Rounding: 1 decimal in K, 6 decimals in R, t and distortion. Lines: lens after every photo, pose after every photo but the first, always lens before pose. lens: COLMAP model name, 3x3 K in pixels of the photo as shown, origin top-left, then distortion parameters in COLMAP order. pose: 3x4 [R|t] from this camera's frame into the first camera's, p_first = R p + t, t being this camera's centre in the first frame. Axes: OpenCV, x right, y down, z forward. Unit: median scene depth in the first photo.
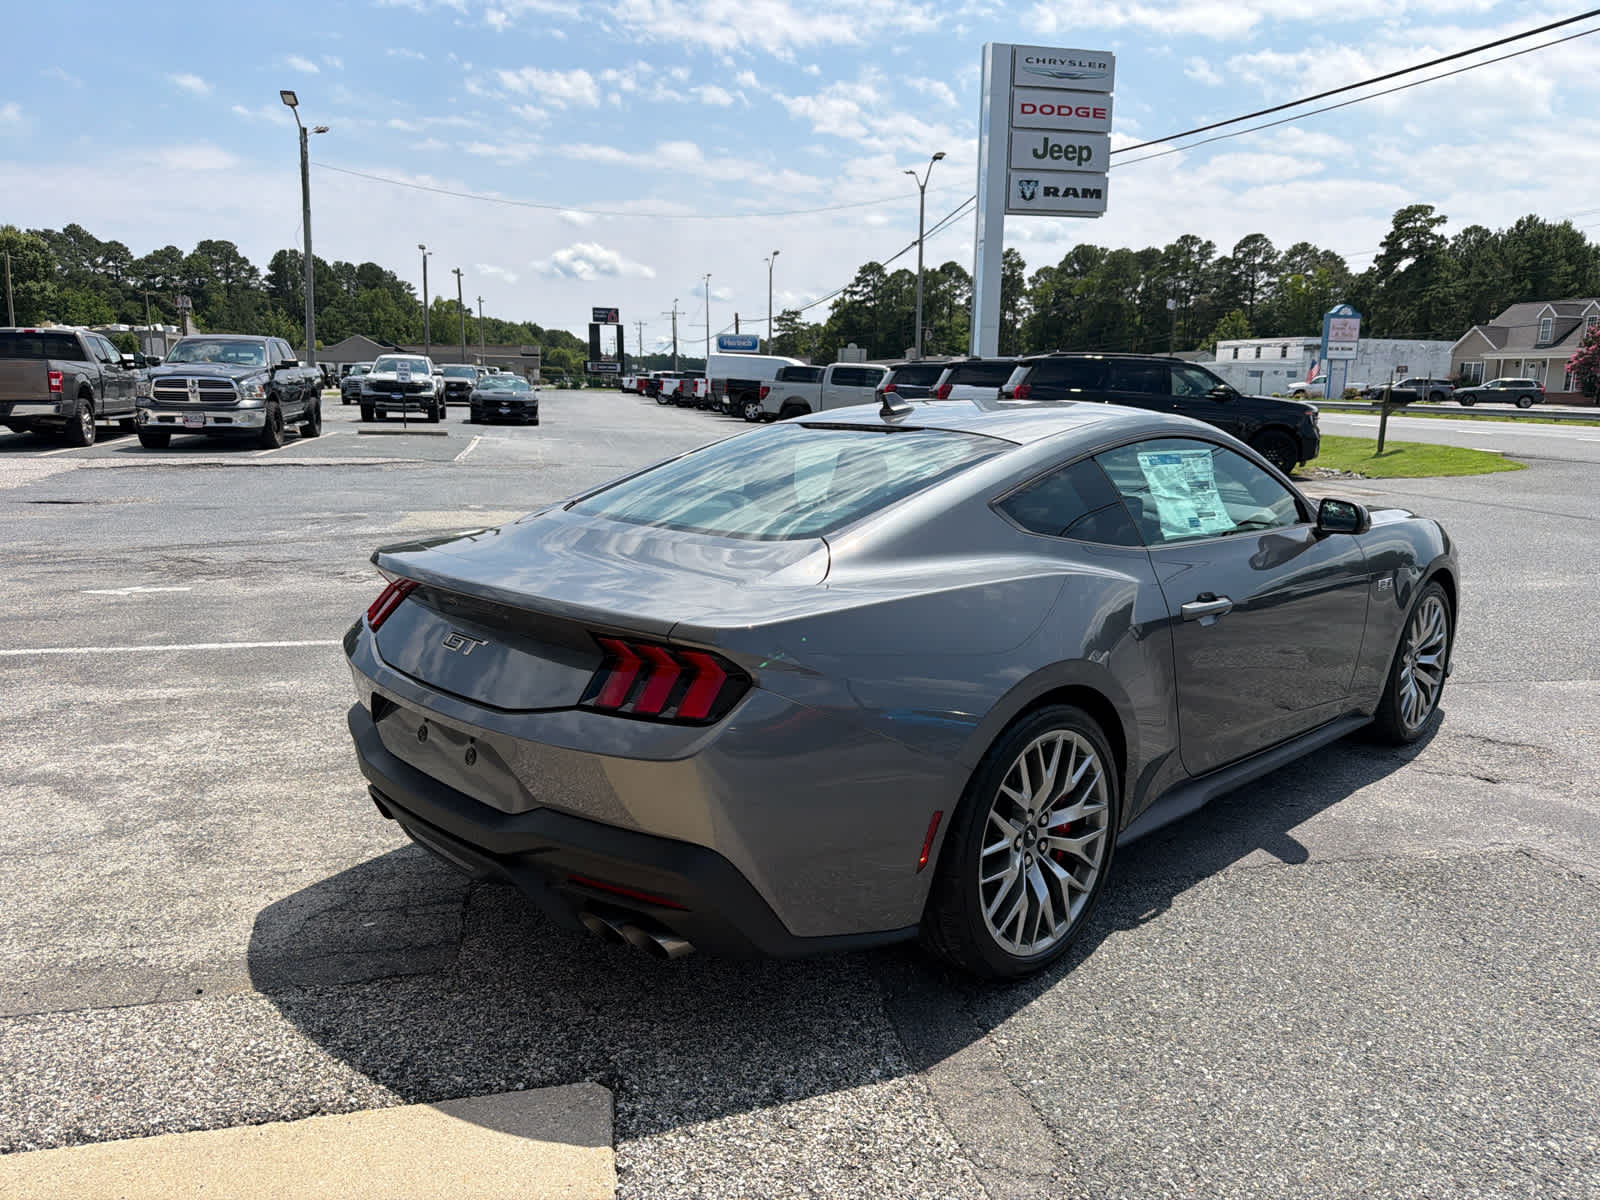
lens RADIAL K [[1124.6, 0, 819.8], [0, 1124.6, 596.3], [0, 0, 1]] dist [0.001718, -0.004019]
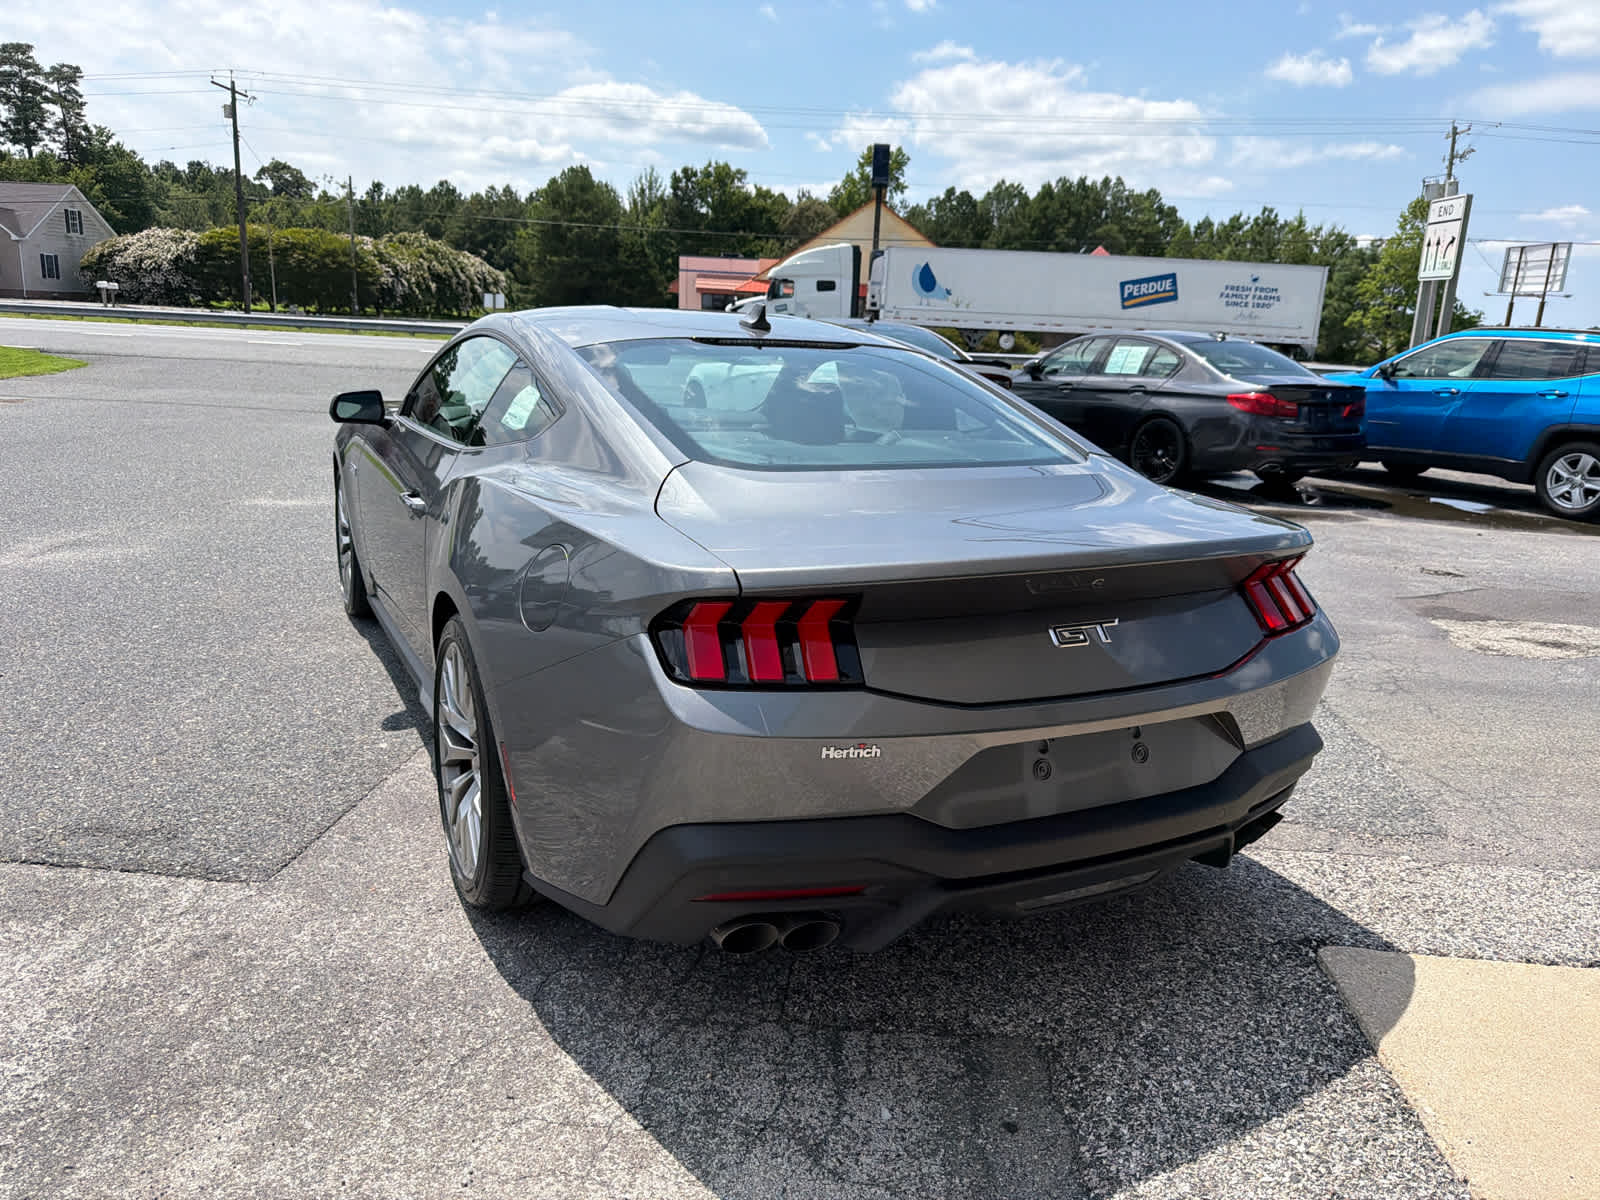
lens RADIAL K [[1123.8, 0, 797.5], [0, 1123.8, 599.4], [0, 0, 1]] dist [0.013315, -0.019374]
pose [[0.306823, -0.228402, 0.923955, -0.146600], [0.139037, 0.971121, 0.193891, -0.021758], [-0.941557, 0.068974, 0.329718, 0.122339]]
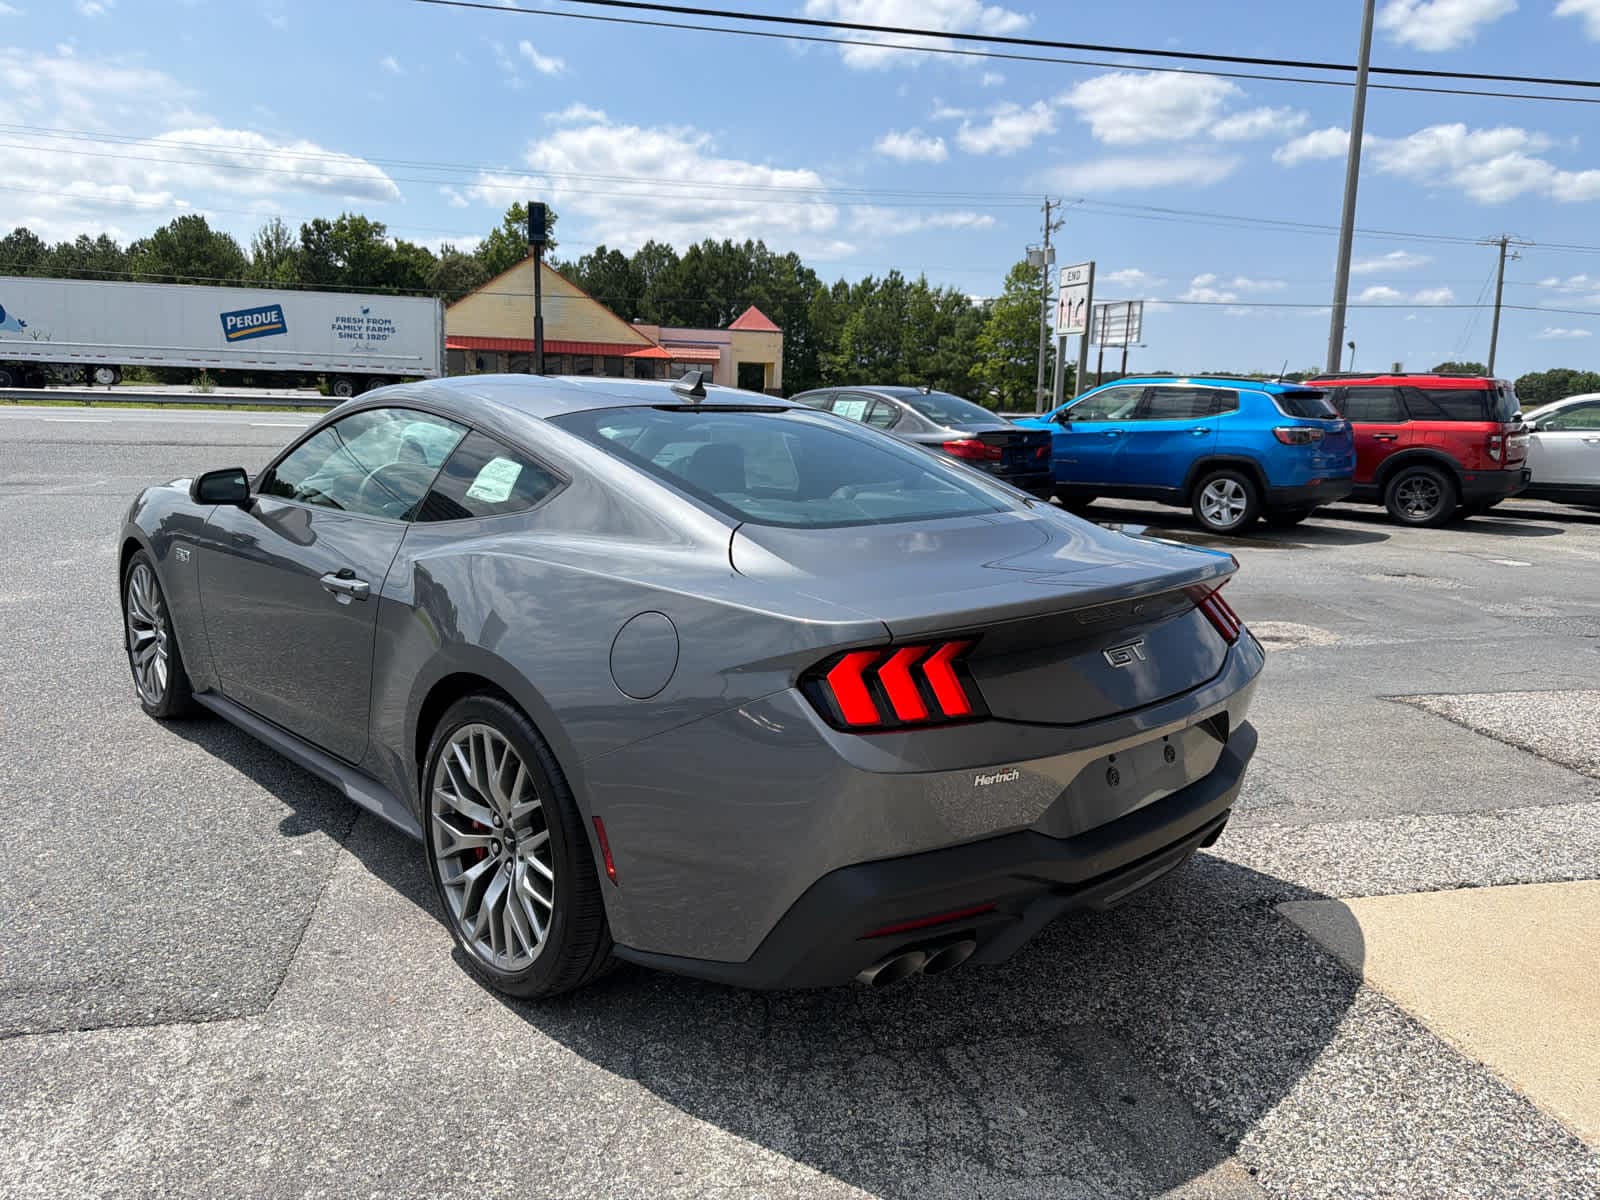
lens RADIAL K [[1125.9, 0, 803.4], [0, 1125.9, 579.2], [0, 0, 1]] dist [0.007698, -0.012565]
pose [[0.010563, -0.180874, 0.983450, -0.160133], [0.161309, 0.970931, 0.176839, -0.029420], [-0.986847, 0.156771, 0.039433, 0.160185]]
